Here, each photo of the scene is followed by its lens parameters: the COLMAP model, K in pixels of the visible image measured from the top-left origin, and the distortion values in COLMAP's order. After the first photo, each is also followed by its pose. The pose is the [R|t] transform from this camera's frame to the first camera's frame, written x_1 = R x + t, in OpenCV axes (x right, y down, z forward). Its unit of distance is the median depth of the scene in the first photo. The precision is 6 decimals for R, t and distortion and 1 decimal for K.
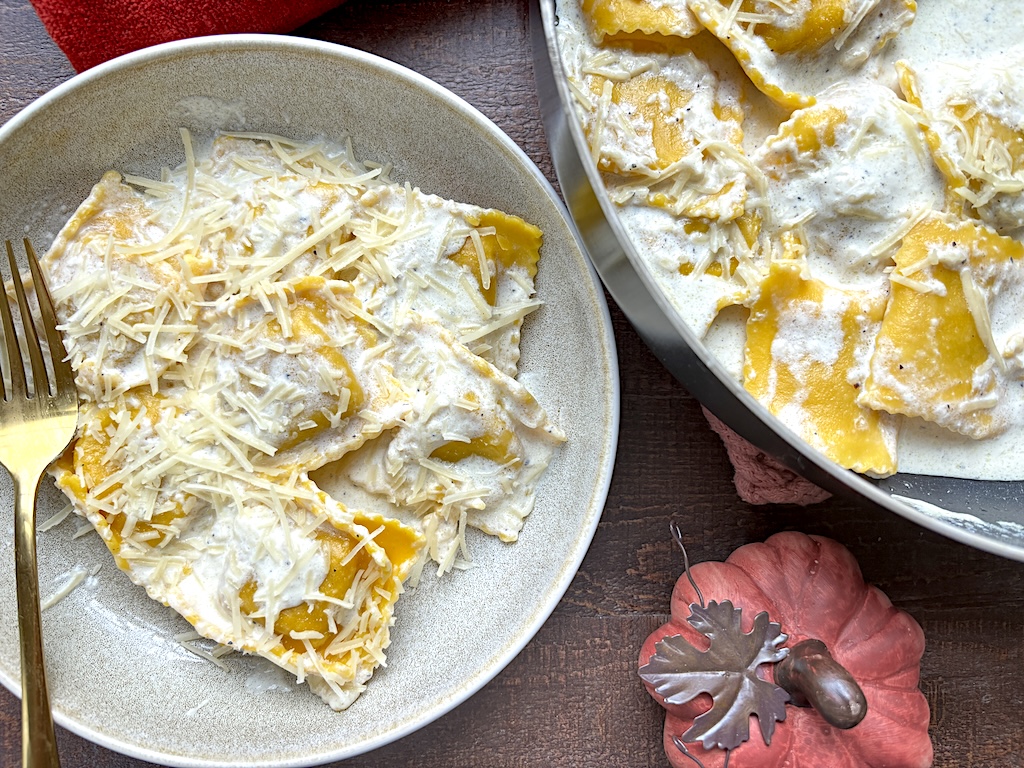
lens RADIAL K [[759.9, 0, 514.3], [0, 759.9, 371.2], [0, 0, 1]] dist [-0.007045, -0.008897]
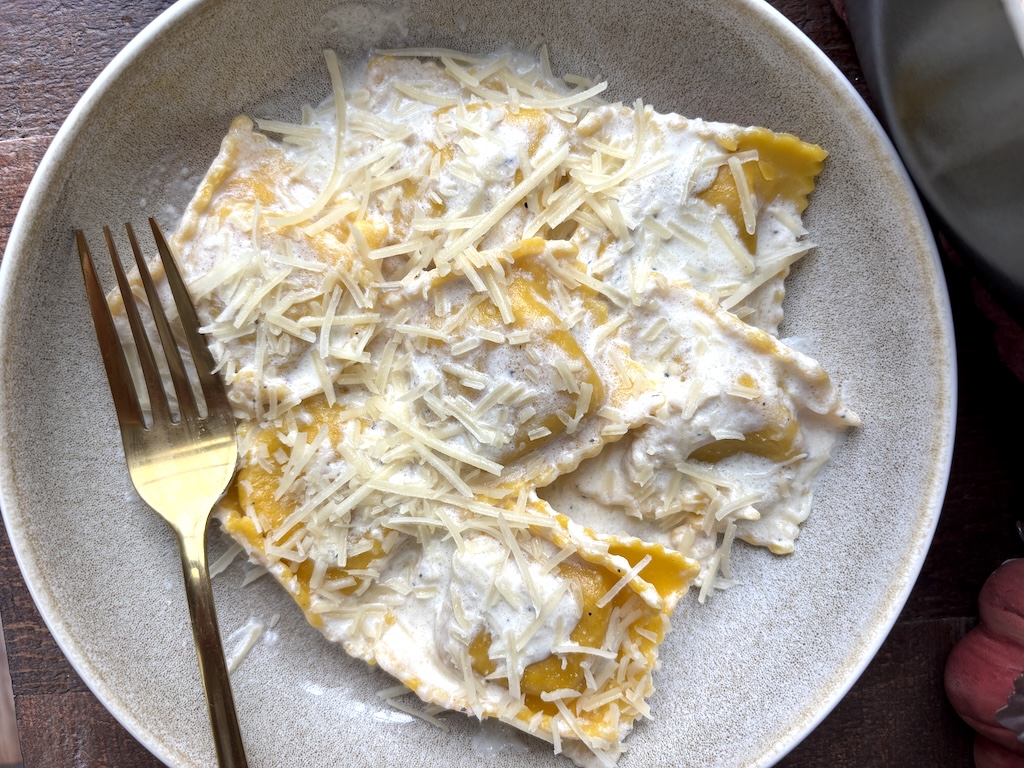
lens RADIAL K [[767.9, 0, 509.8], [0, 767.9, 369.3], [0, 0, 1]] dist [-0.013953, -0.012849]
pose [[0.996918, -0.072724, -0.029414, -0.268715], [0.075335, 0.992091, 0.100400, -0.072354], [0.021880, -0.102307, 0.994512, 0.228933]]
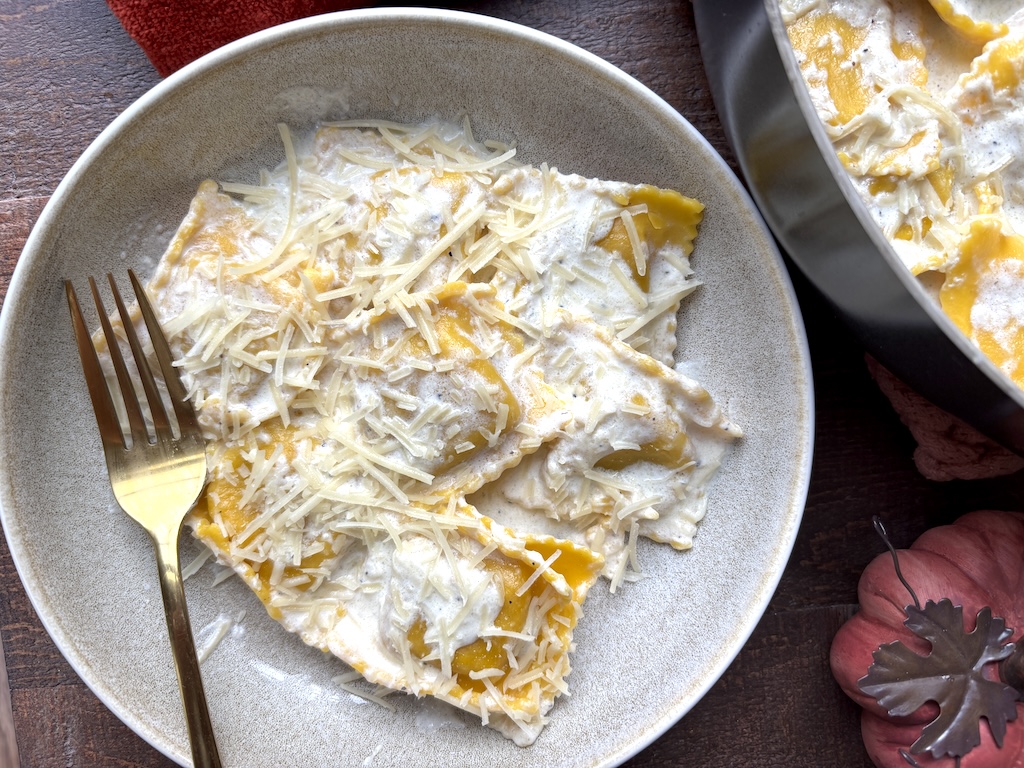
lens RADIAL K [[767.9, 0, 509.8], [0, 767.9, 369.3], [0, 0, 1]] dist [-0.013953, -0.012849]
pose [[0.995967, -0.088916, -0.012018, -0.194737], [0.089573, 0.993116, 0.075474, -0.083467], [0.005224, -0.076246, 0.997075, 0.097934]]
